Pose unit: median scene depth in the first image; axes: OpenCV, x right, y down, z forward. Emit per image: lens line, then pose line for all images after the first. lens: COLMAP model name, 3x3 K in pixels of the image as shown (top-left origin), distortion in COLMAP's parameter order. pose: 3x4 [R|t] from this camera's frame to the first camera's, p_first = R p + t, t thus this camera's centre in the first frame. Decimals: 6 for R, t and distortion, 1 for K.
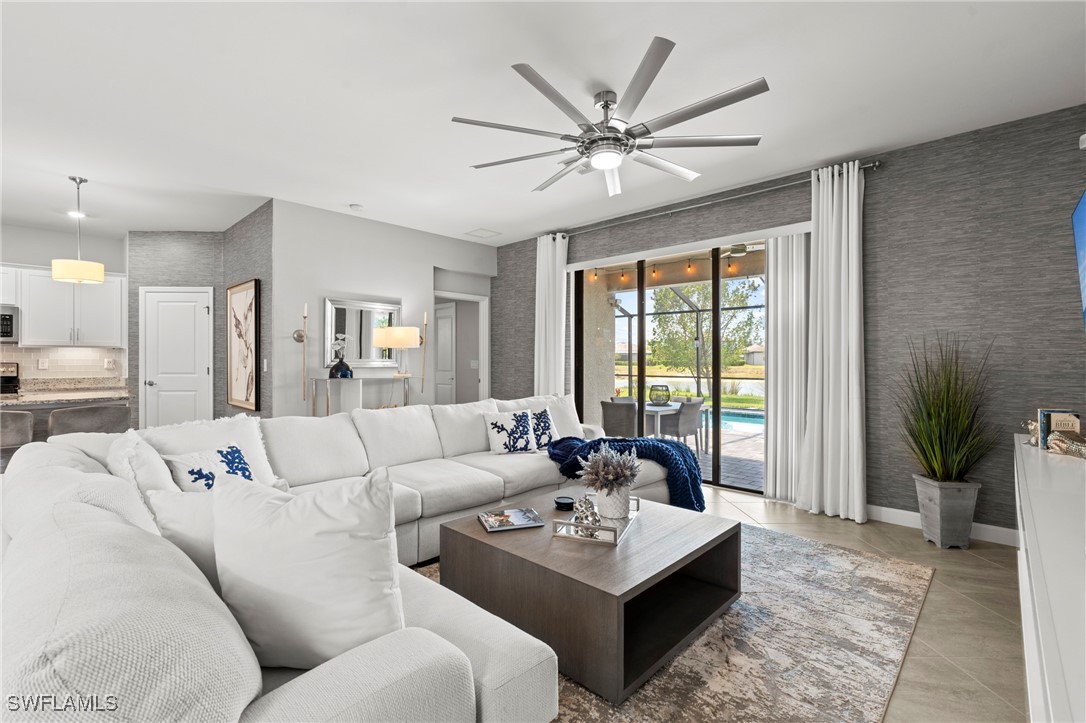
lens RADIAL K [[487.7, 0, 540.5], [0, 487.7, 361.1], [0, 0, 1]] dist [-0.005920, 0.000099]
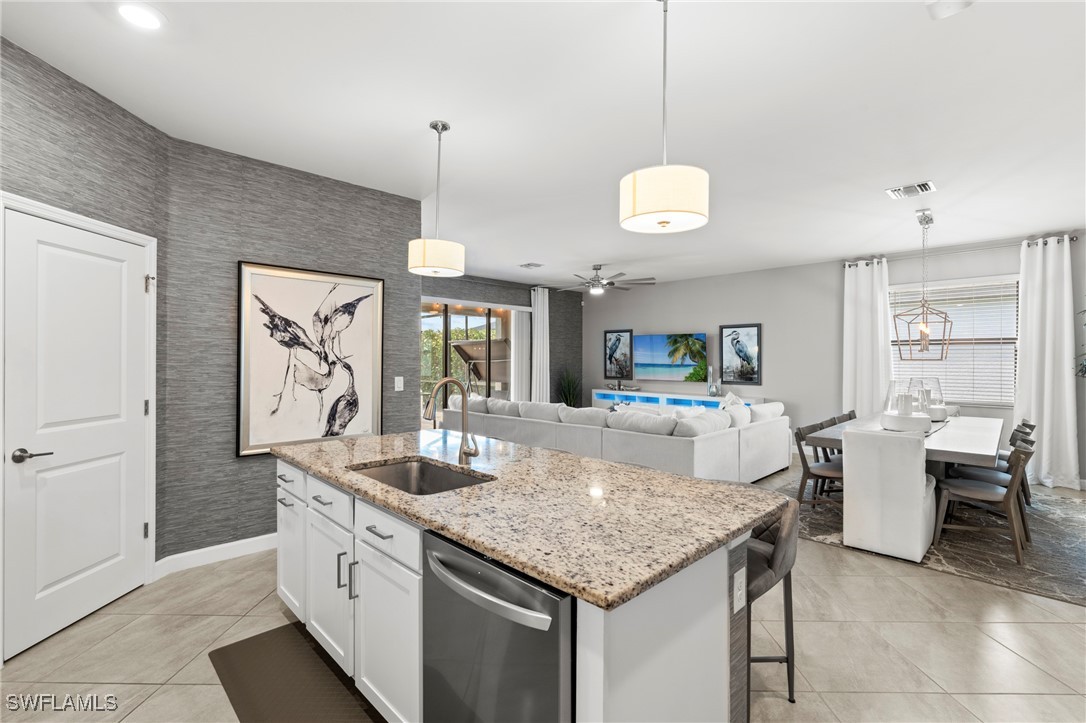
lens RADIAL K [[487.7, 0, 540.5], [0, 487.7, 361.1], [0, 0, 1]] dist [-0.005920, 0.000099]
pose [[0.033483, -0.003246, 0.999434, -1.256656], [0.000083, 0.999995, 0.003245, -0.030578], [-0.999439, -0.000026, 0.033483, 0.636968]]
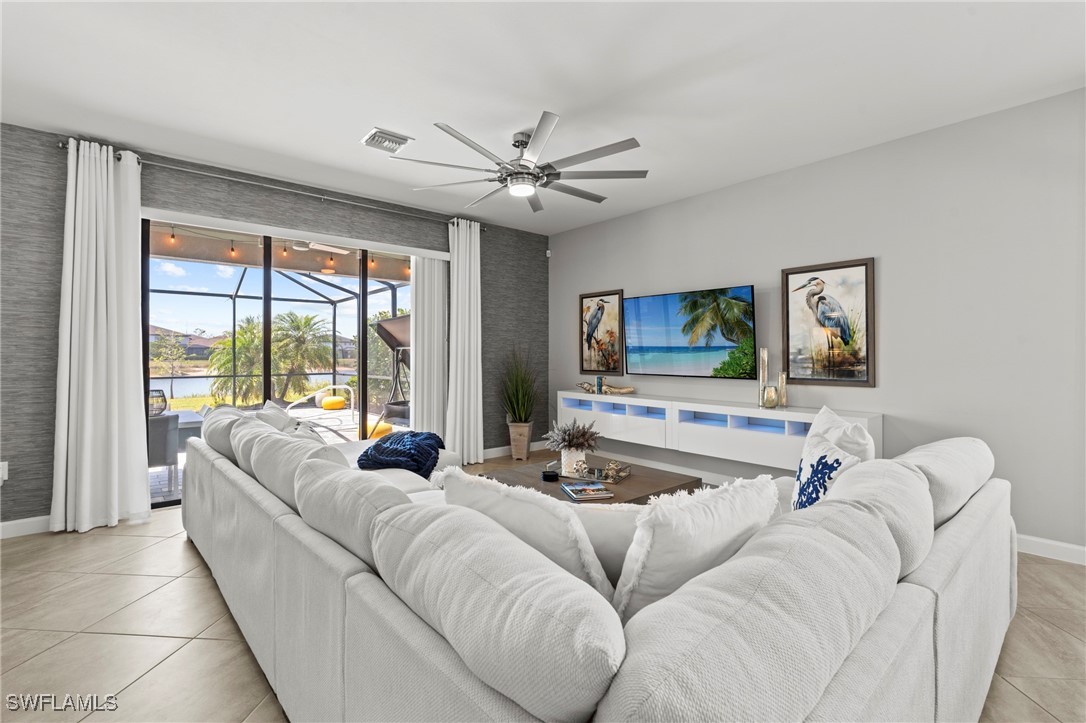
lens RADIAL K [[491.8, 0, 541.8], [0, 491.8, 352.9], [0, 0, 1]] dist [-0.001711, -0.000067]
pose [[0.097947, 0.002925, 0.995187, -0.561084], [0.003897, 0.999987, -0.003322, -0.003401], [-0.995184, 0.004204, 0.097935, 0.441381]]
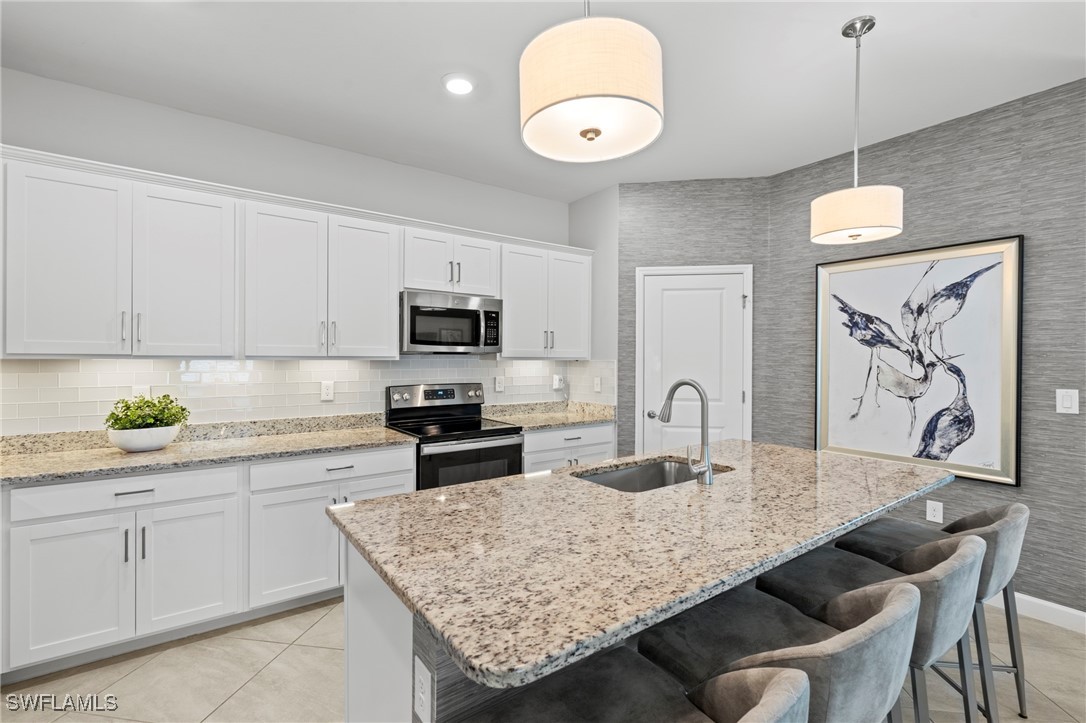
lens RADIAL K [[483.3, 0, 543.0], [0, 483.3, 363.6], [0, 0, 1]] dist [-0.002919, 0.000888]
pose [[0.984702, 0.004014, -0.174200, -0.901696], [-0.002863, 0.999972, 0.006855, -0.029226], [0.174222, -0.006251, 0.984687, 0.359345]]
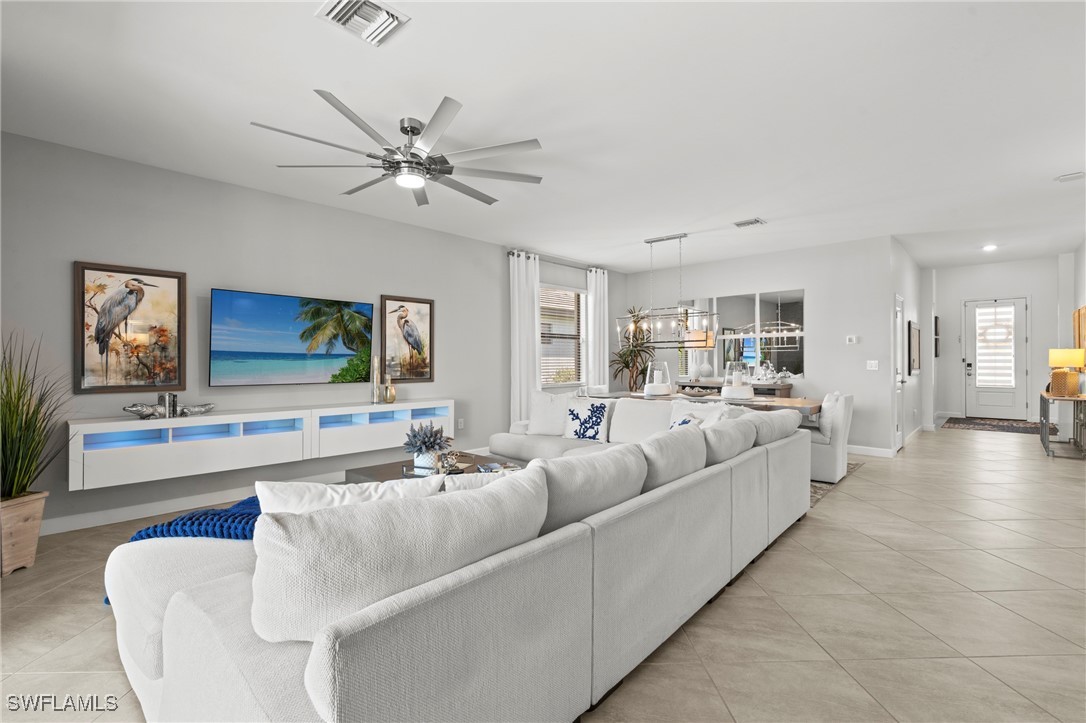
lens RADIAL K [[487.7, 0, 540.5], [0, 487.7, 361.1], [0, 0, 1]] dist [-0.005920, 0.000099]
pose [[-0.999993, 0.001970, -0.003313, -0.083867], [0.001958, 0.999992, 0.003523, -0.004807], [0.003319, 0.003516, -0.999988, 1.106894]]
